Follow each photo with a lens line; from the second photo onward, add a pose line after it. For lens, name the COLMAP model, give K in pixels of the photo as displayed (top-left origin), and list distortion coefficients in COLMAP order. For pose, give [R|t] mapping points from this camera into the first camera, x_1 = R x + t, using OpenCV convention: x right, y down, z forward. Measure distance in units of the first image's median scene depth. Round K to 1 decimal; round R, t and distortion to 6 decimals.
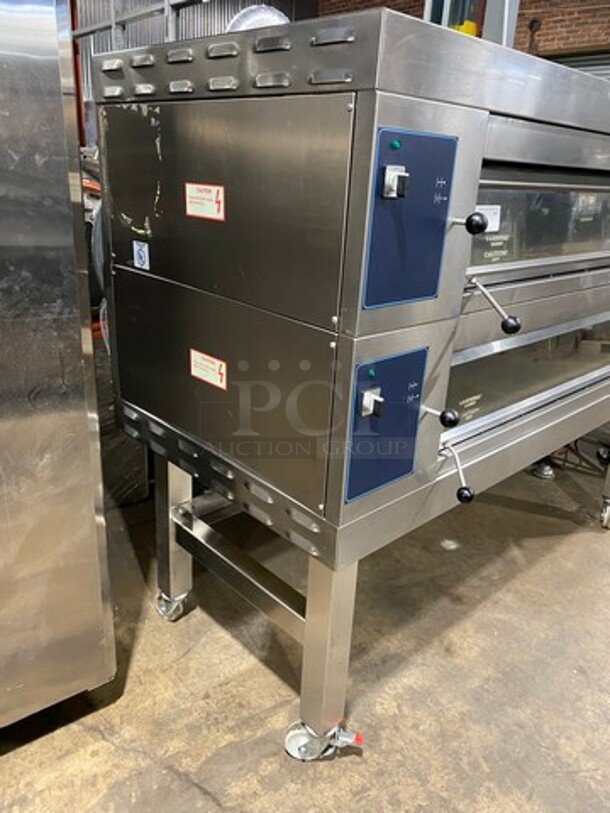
lens RADIAL K [[611.0, 0, 305.0], [0, 611.0, 406.5], [0, 0, 1]] dist [0.064237, -0.089699]
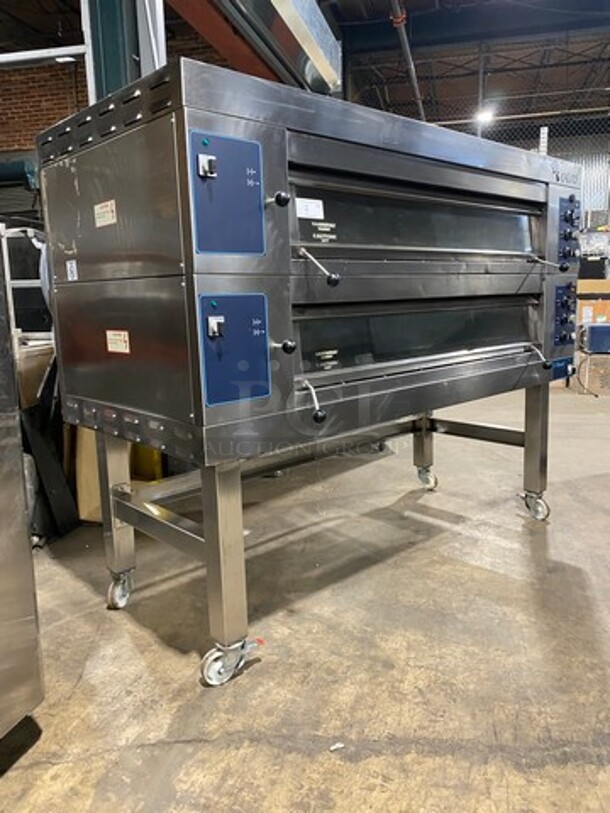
lens RADIAL K [[618.0, 0, 290.8], [0, 618.0, 402.0], [0, 0, 1]] dist [-0.011362, -0.007742]
pose [[0.996515, -0.077285, -0.031383, 0.251397], [0.069657, 0.978002, -0.196624, 0.365547], [0.045889, 0.193753, 0.979977, -0.252364]]
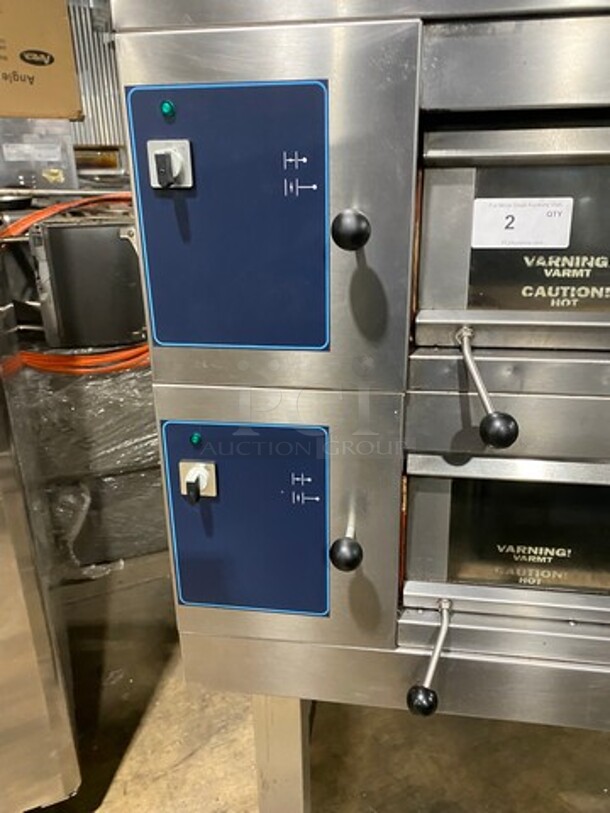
lens RADIAL K [[611.0, 0, 305.0], [0, 611.0, 406.5], [0, 0, 1]] dist [0.064237, -0.089699]
pose [[0.628301, 0.208043, -0.749637, 0.582932], [-0.236703, 0.969018, 0.070536, -0.140058], [0.741086, 0.133124, 0.658080, 0.512412]]
